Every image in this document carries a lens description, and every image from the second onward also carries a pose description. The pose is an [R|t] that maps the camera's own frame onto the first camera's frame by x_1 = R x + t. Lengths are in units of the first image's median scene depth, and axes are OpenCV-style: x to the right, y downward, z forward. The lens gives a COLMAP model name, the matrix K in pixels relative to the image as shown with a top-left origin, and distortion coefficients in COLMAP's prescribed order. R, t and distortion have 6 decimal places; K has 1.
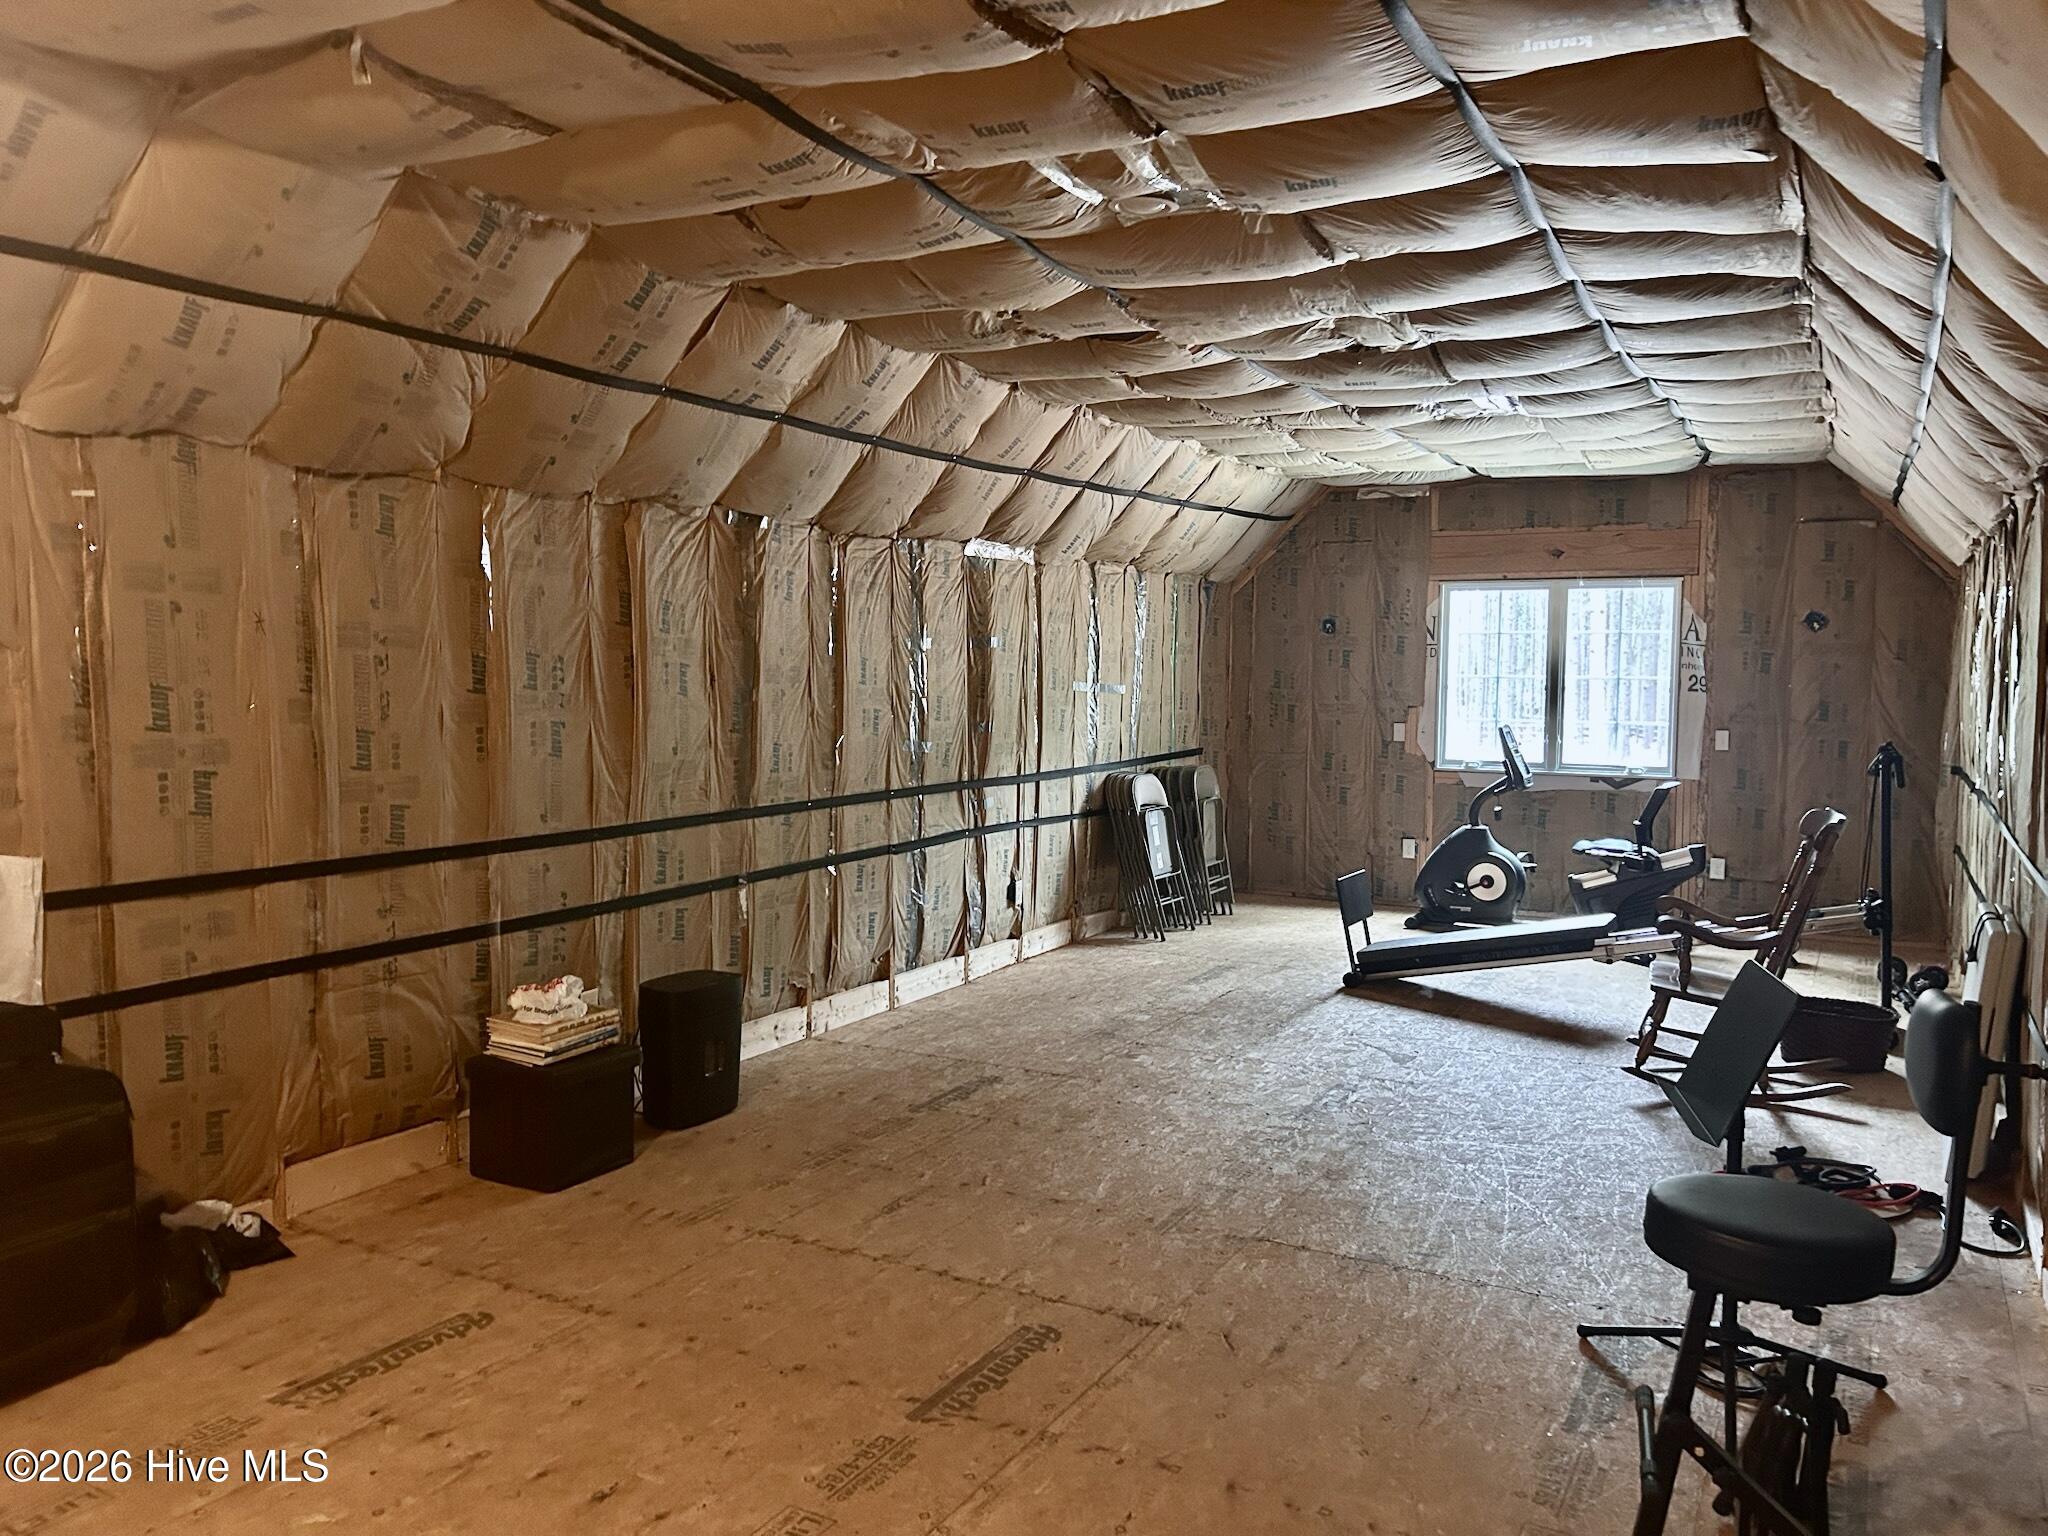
lens RADIAL K [[1536.6, 0, 1043.0], [0, 1536.6, 772.1], [0, 0, 1]] dist [0.064667, -0.094722]
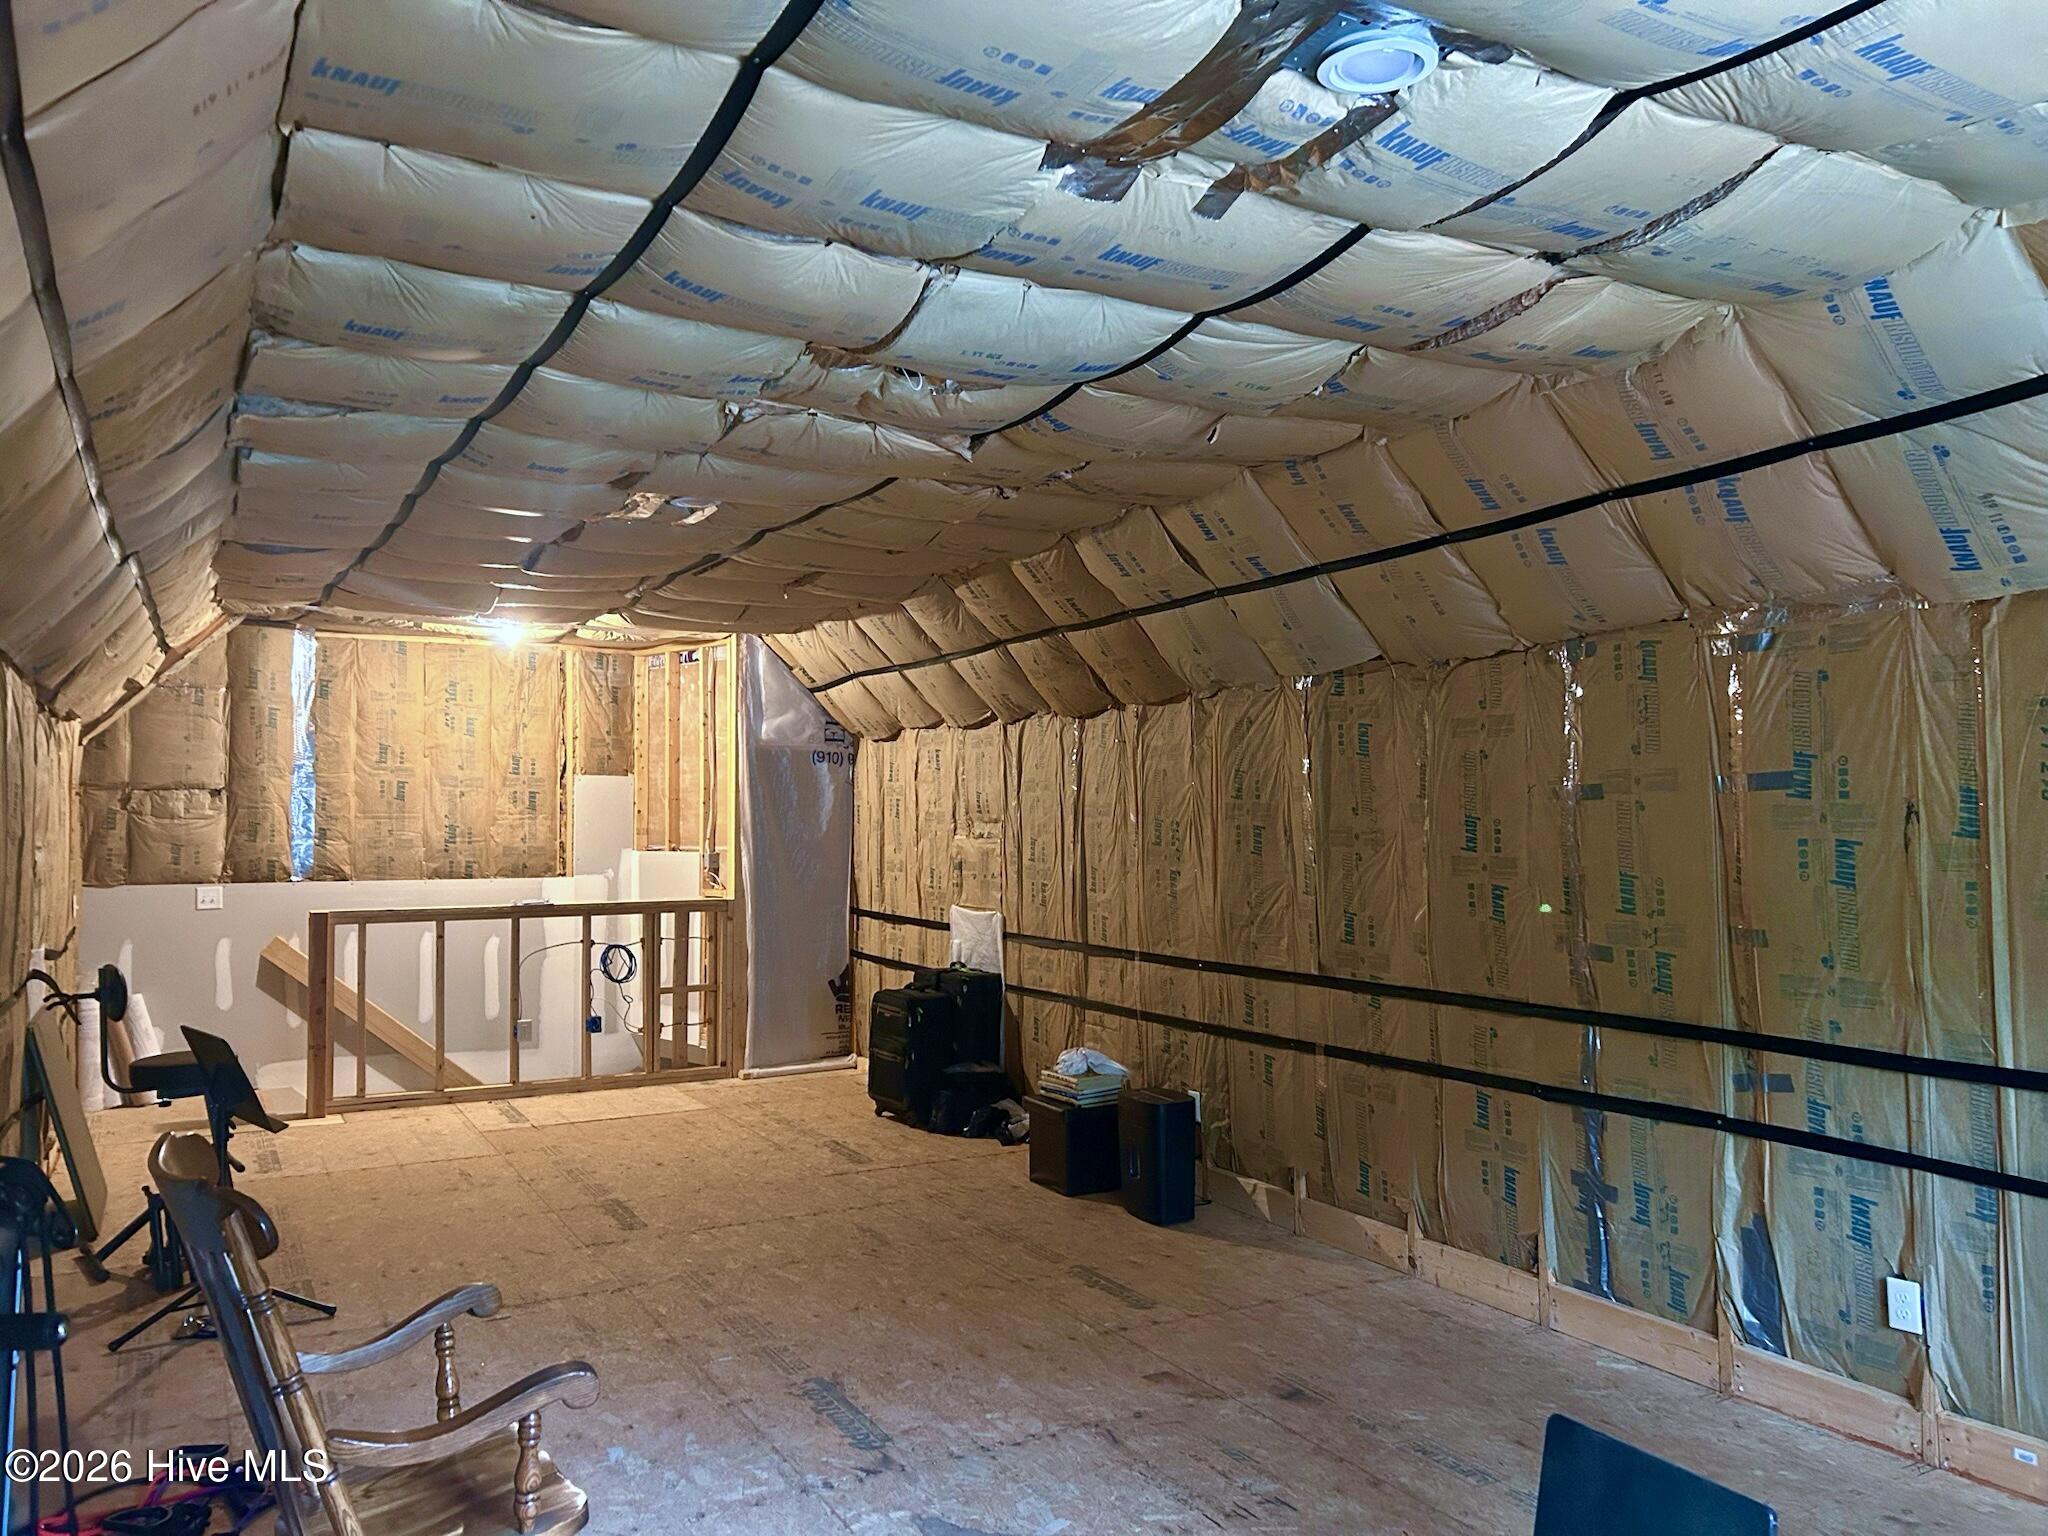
lens RADIAL K [[1536.6, 0, 1043.0], [0, 1536.6, 772.1], [0, 0, 1]] dist [0.064667, -0.094722]
pose [[-0.541398, -0.028760, -0.840274, 0.471937], [-0.057845, 0.998321, 0.003101, -0.063854], [0.838774, 0.050284, -0.542152, 0.900832]]
